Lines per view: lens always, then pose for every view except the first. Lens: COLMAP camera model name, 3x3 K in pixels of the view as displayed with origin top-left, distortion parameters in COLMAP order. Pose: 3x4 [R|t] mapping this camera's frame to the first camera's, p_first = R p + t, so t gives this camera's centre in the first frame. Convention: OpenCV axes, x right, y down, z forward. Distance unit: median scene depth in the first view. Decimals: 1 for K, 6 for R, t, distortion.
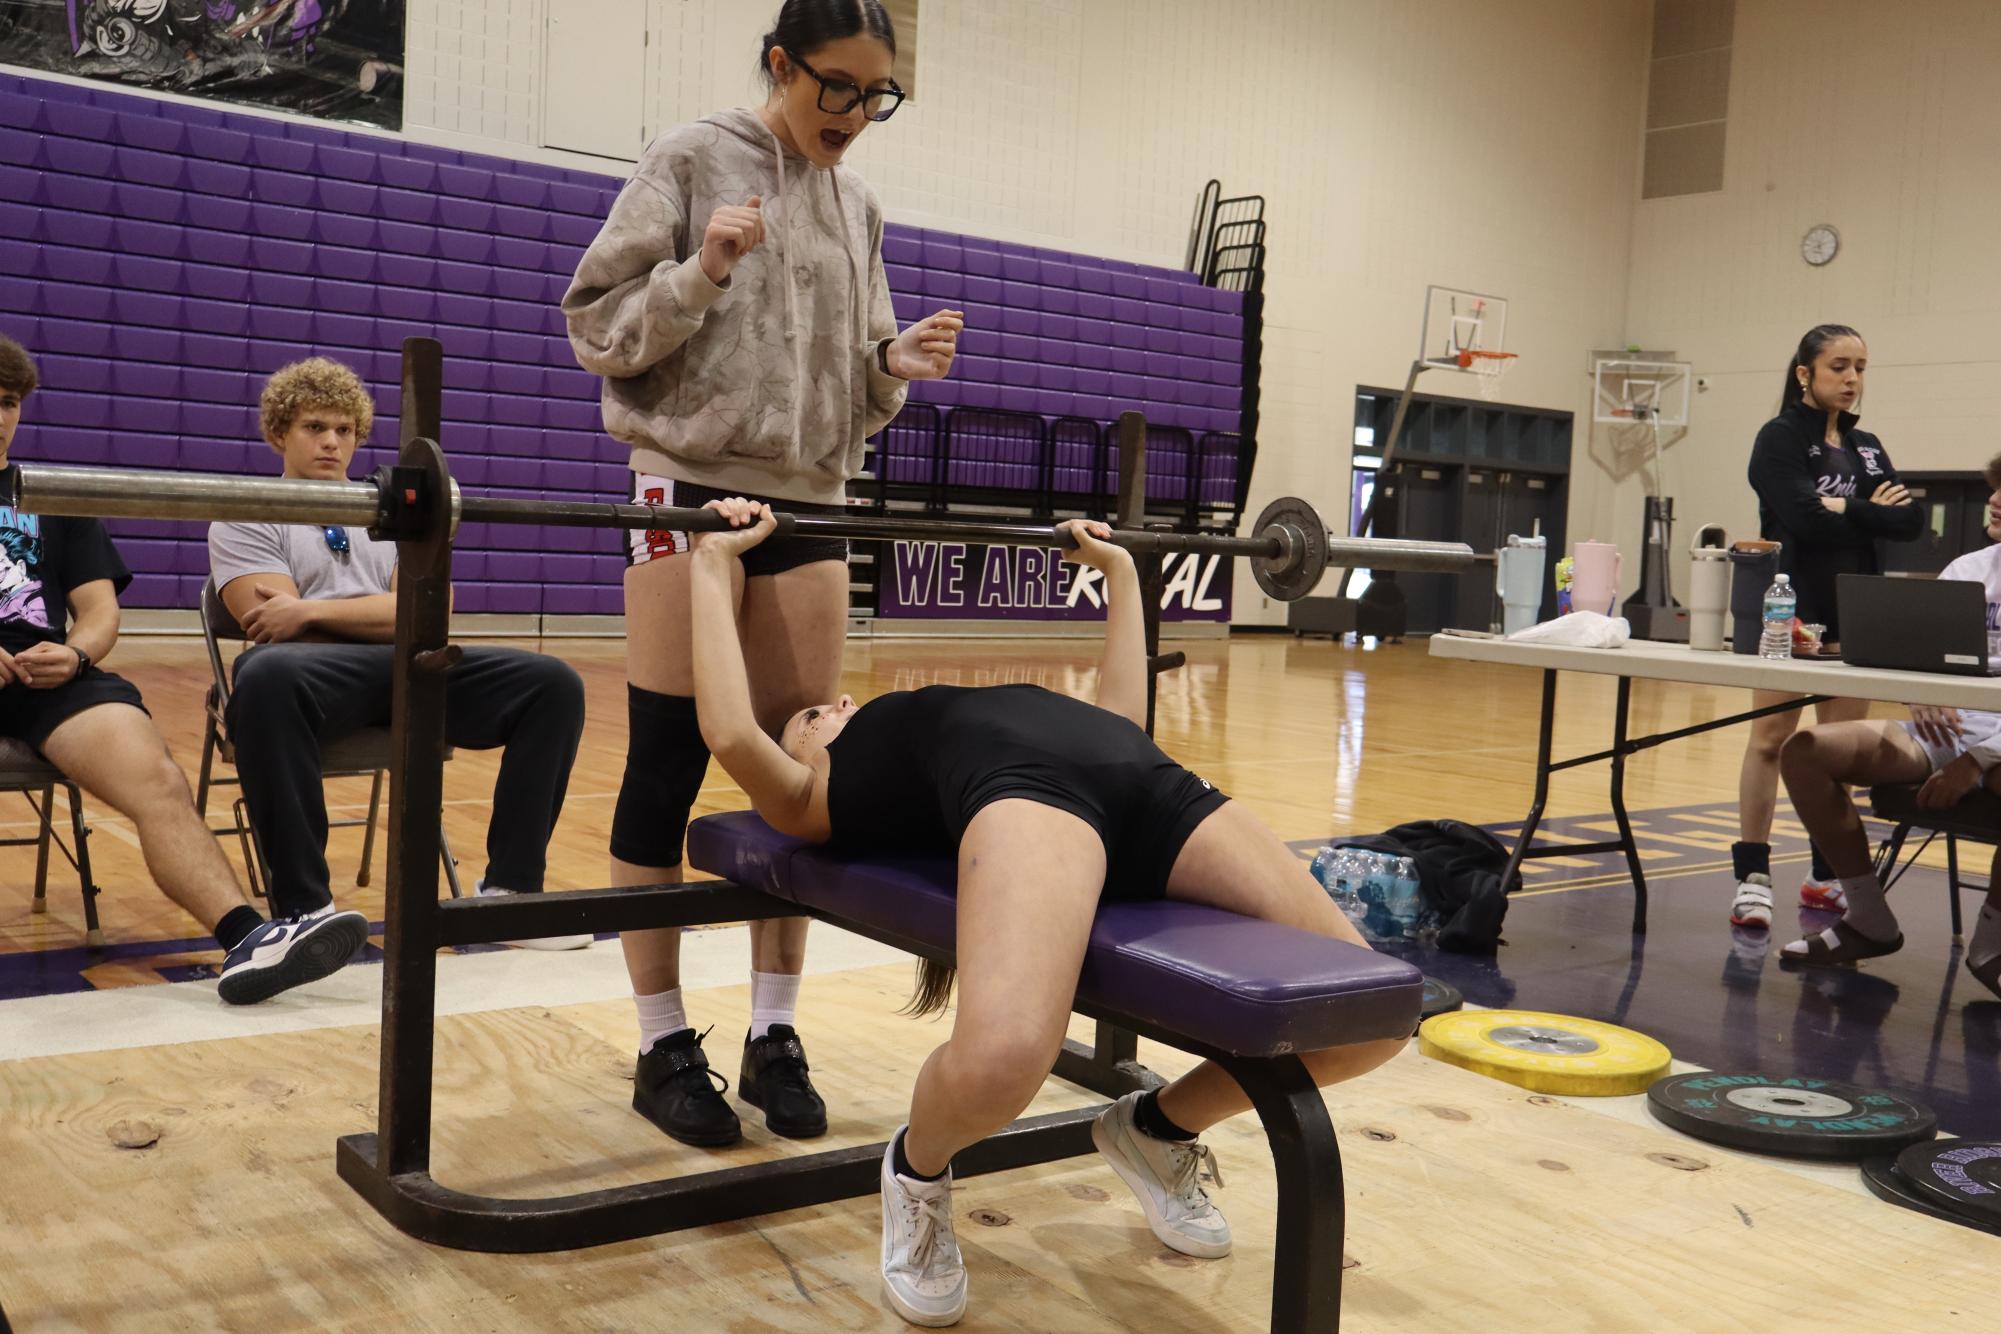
lens RADIAL K [[1926.4, 0, 1102.3], [0, 1926.4, 665.7], [0, 0, 1]] dist [-0.035131, 0.175751]
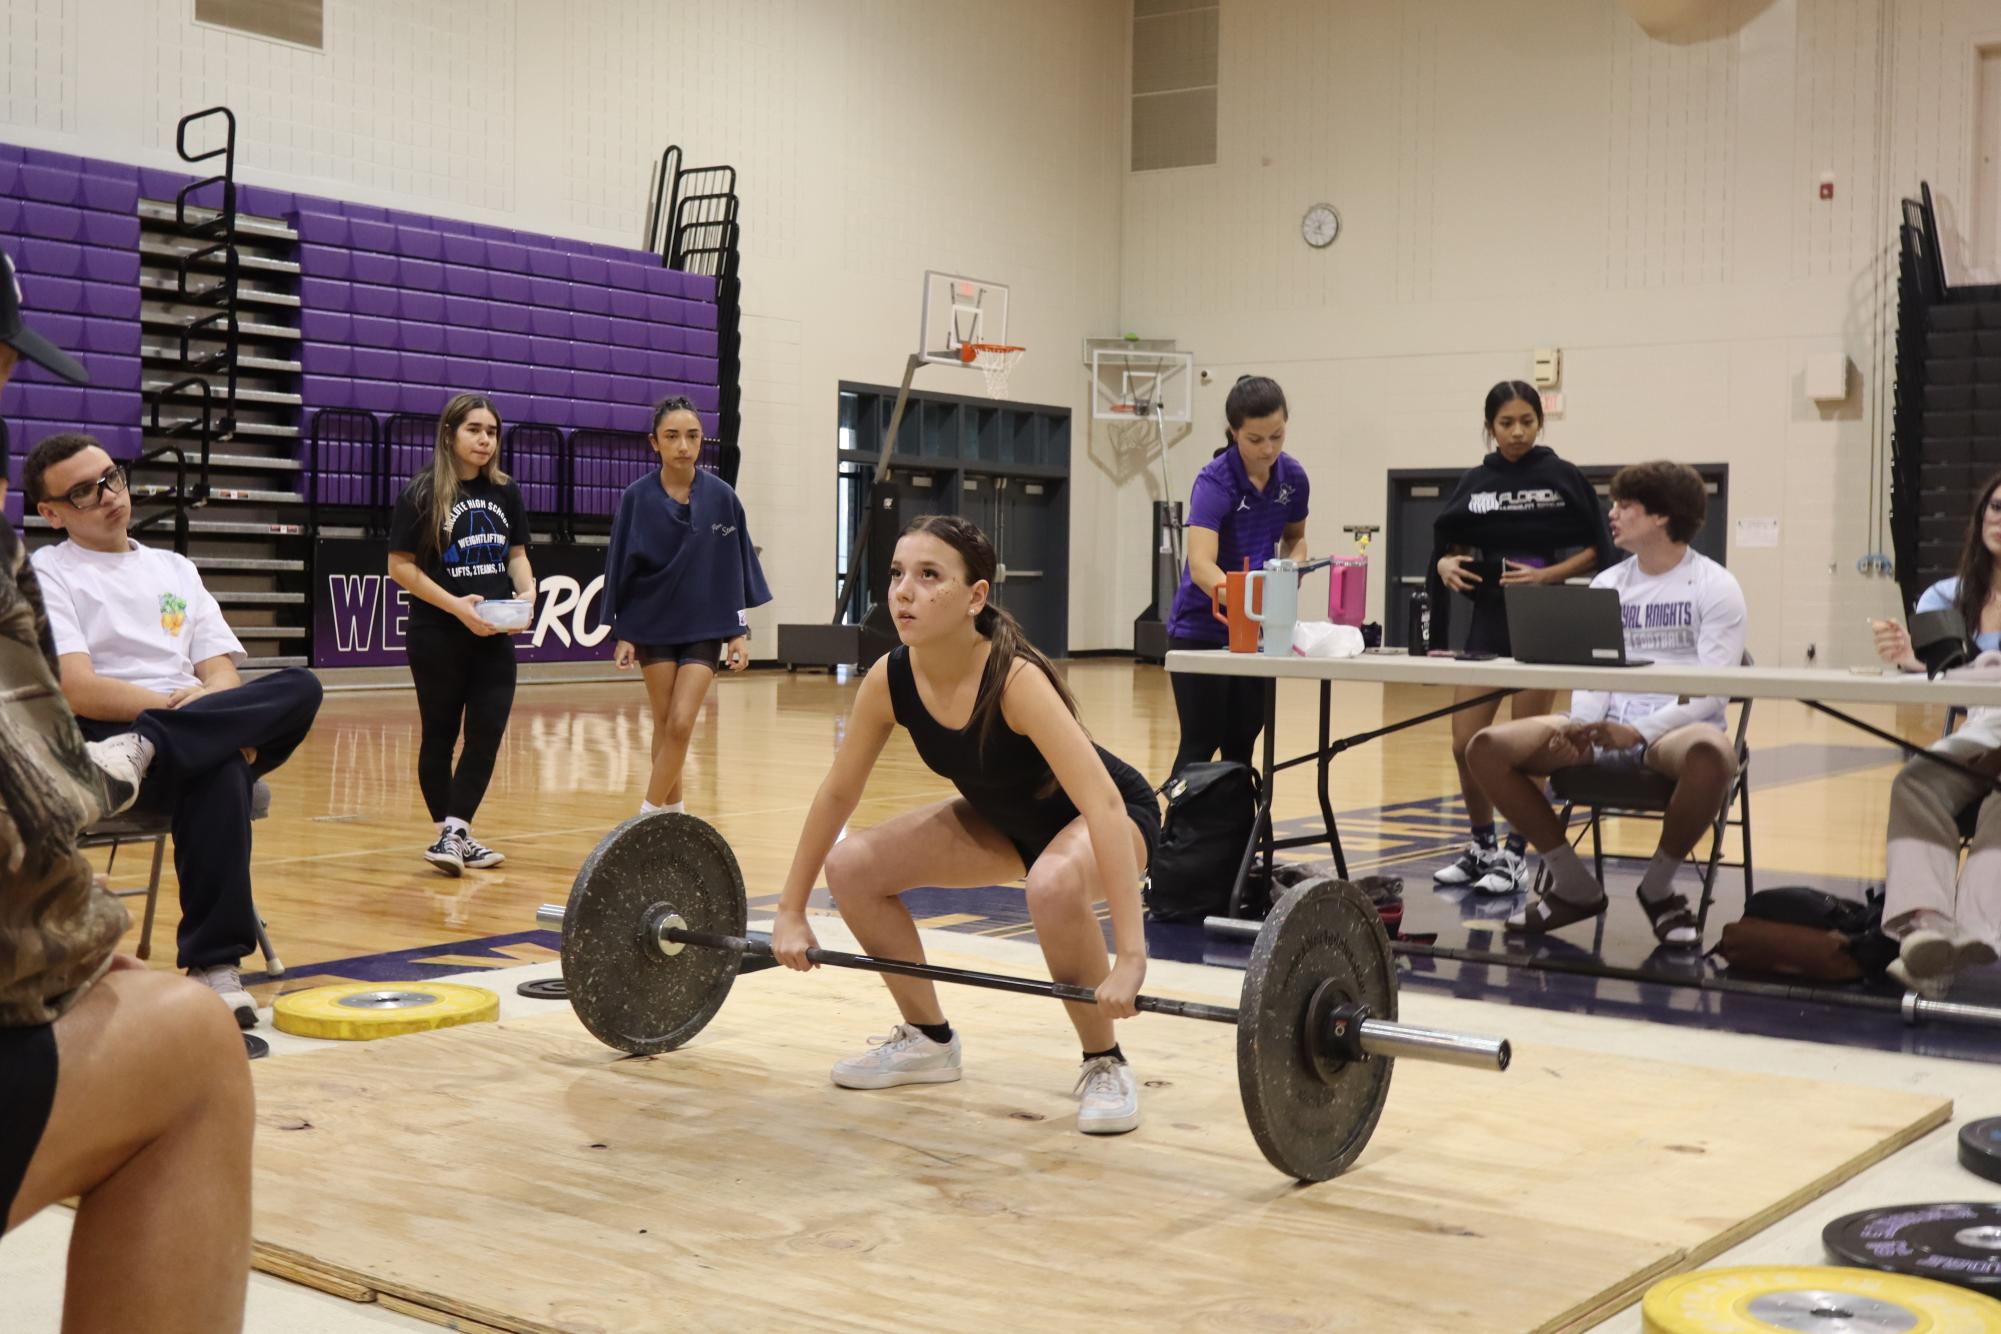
lens RADIAL K [[2517.4, 0, 1000.5], [0, 2517.4, 667.0], [0, 0, 1]] dist [0.019916, 0.036096]
pose [[0.960697, -0.039989, 0.274703, -0.120759], [0.045812, 0.998840, -0.014814, 0.004232], [-0.273792, 0.026817, 0.961415, -0.120279]]
